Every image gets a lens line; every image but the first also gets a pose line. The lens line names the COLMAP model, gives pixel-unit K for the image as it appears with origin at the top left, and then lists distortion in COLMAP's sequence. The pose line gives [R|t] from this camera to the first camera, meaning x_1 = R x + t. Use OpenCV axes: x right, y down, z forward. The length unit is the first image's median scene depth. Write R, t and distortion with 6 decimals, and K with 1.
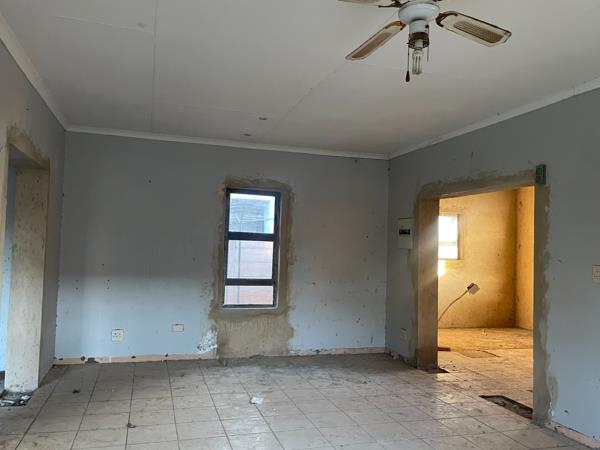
lens RADIAL K [[509.1, 0, 291.1], [0, 509.1, 222.4], [0, 0, 1]] dist [0.076375, -0.107176]
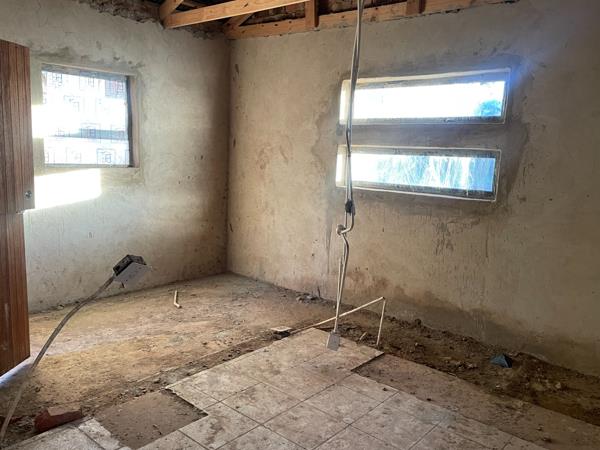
lens RADIAL K [[509.1, 0, 303.7], [0, 509.1, 241.6], [0, 0, 1]] dist [0.076375, -0.107176]
pose [[0.839082, -0.090108, 0.536490, 0.183670], [-0.043707, 0.971832, 0.231587, 0.017271], [-0.542246, -0.217769, 0.811508, 0.452245]]
